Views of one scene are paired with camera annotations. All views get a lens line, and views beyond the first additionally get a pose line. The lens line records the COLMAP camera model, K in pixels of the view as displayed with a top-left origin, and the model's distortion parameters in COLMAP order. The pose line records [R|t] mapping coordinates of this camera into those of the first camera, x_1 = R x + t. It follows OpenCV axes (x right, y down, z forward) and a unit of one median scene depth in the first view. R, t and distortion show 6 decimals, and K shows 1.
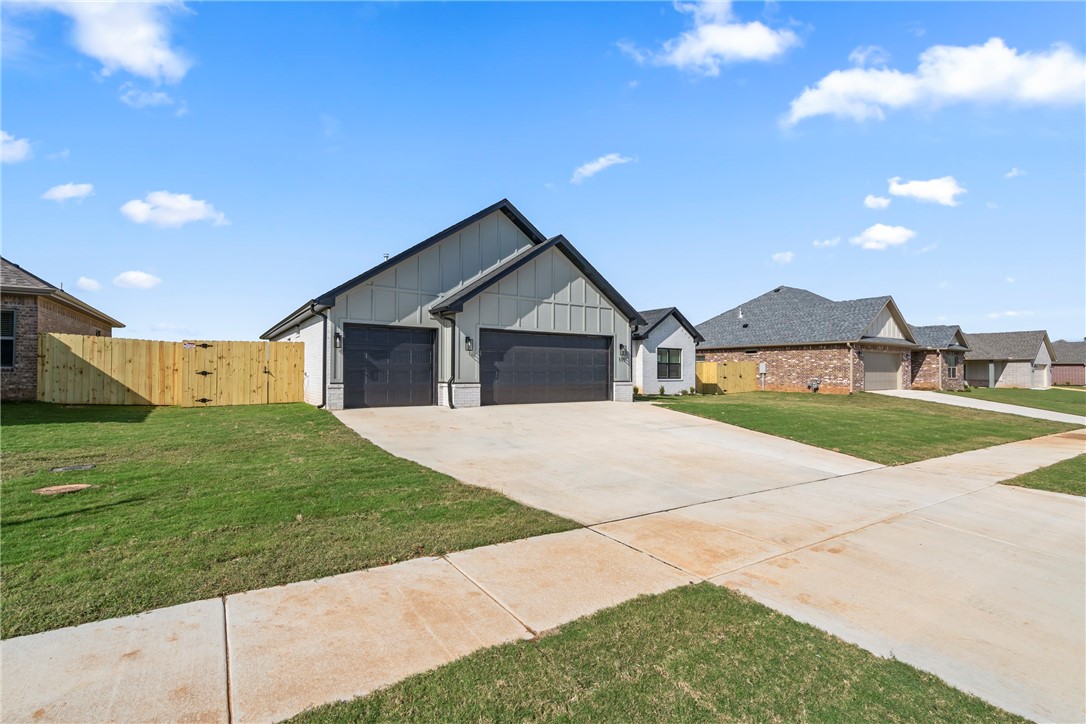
lens RADIAL K [[494.4, 0, 540.4], [0, 494.4, 357.2], [0, 0, 1]] dist [-0.002262, 0.000184]
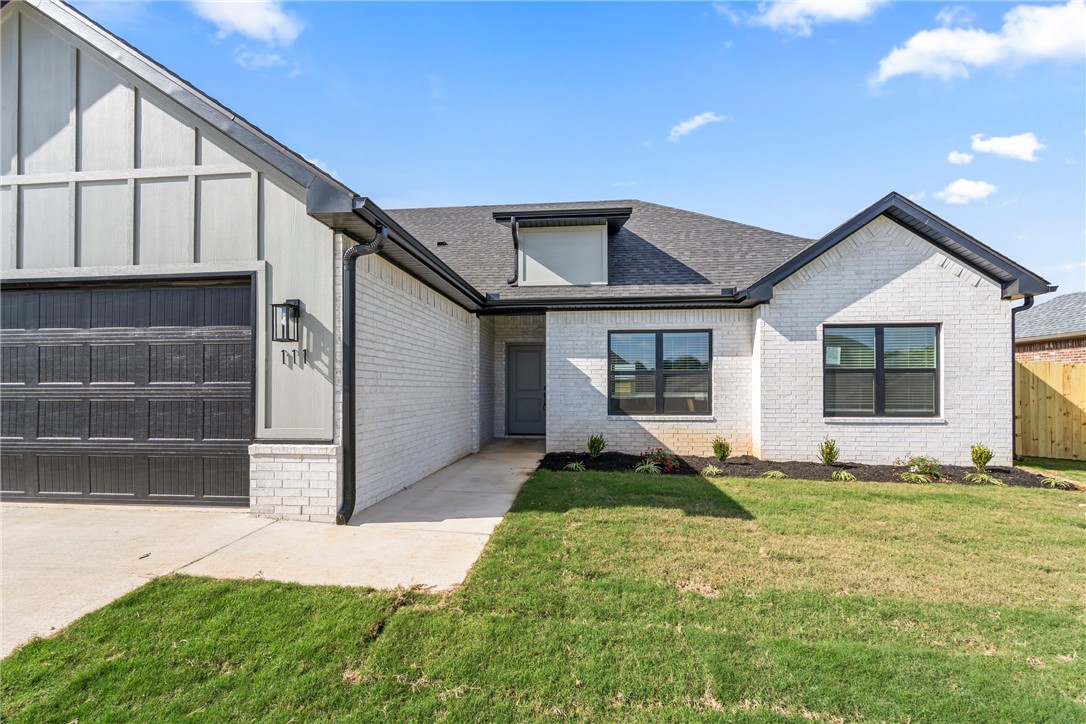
lens RADIAL K [[513.4, 0, 543.7], [0, 513.4, 384.5], [0, 0, 1]] dist [-0.004377, -0.001144]
pose [[0.772775, -0.008041, -0.634629, 0.315689], [0.023240, 0.999608, 0.015633, 0.012205], [0.634255, -0.026830, 0.772658, 0.620118]]
